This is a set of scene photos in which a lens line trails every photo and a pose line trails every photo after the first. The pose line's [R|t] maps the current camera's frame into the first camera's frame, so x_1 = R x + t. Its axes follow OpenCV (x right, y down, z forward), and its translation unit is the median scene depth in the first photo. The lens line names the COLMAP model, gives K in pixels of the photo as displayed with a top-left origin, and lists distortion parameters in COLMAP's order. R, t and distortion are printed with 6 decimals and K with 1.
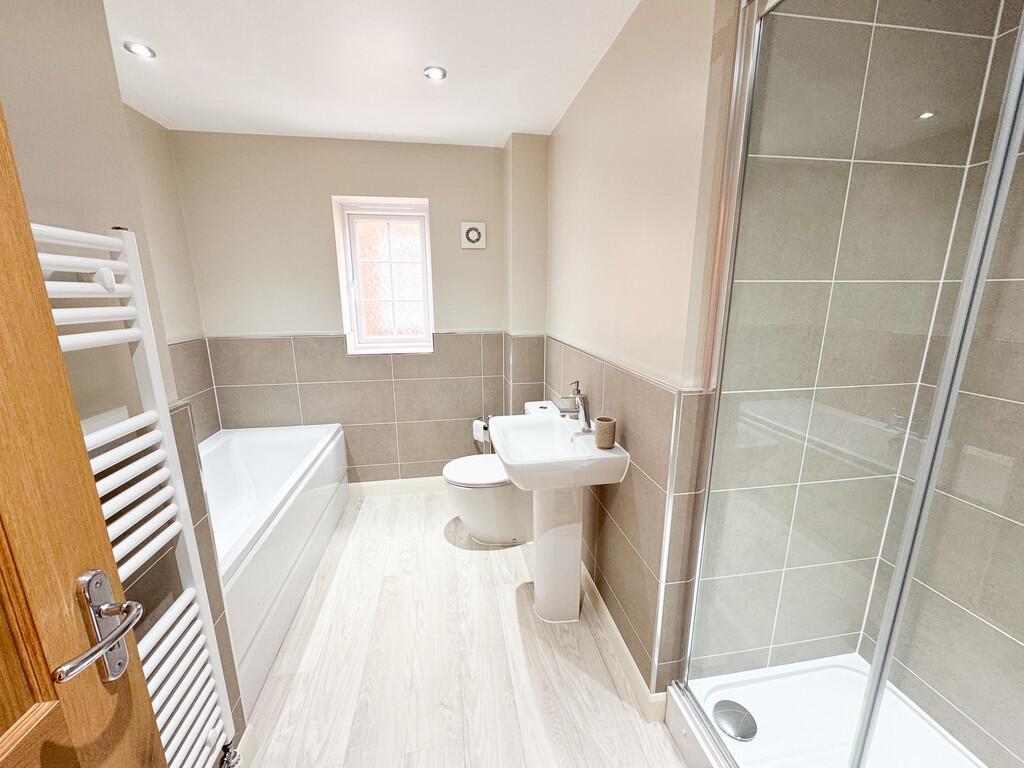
lens RADIAL K [[408.8, 0, 513.0], [0, 408.8, 385.0], [0, 0, 1]] dist [-0.004498, 0.000229]
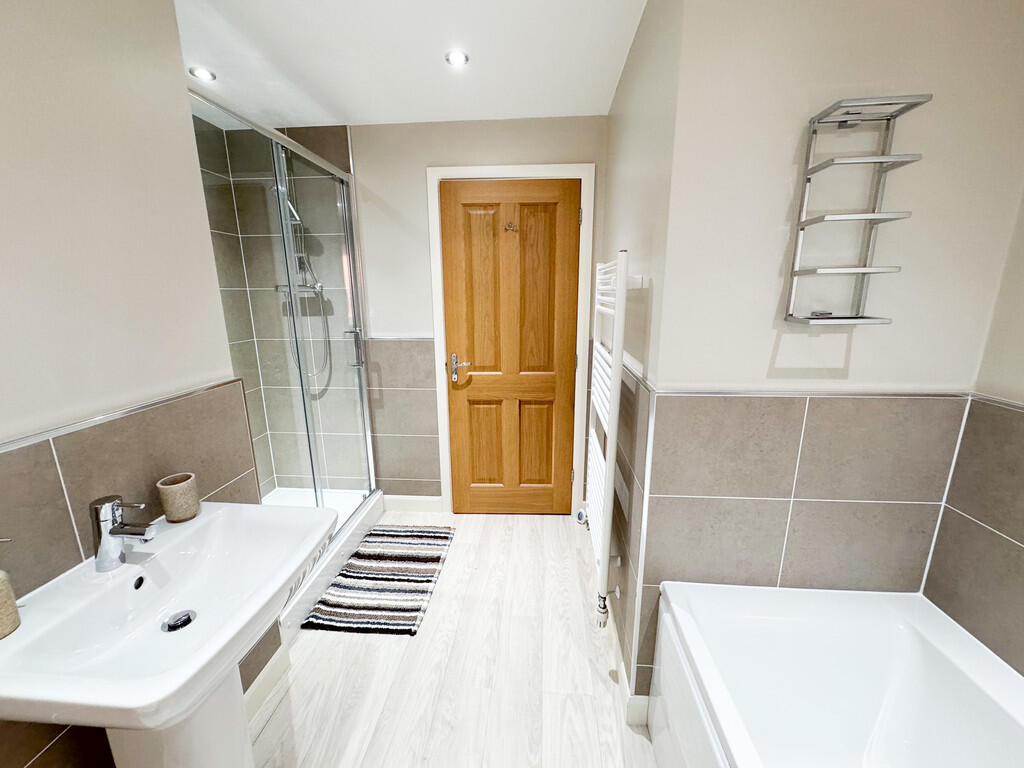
lens RADIAL K [[408.8, 0, 511.4], [0, 408.8, 382.7], [0, 0, 1]] dist [-0.004498, 0.000229]
pose [[-0.970682, -0.040216, 0.236977, -0.496367], [0.065422, 0.904480, 0.421469, -0.327431], [-0.231291, 0.424616, -0.875332, 1.449231]]
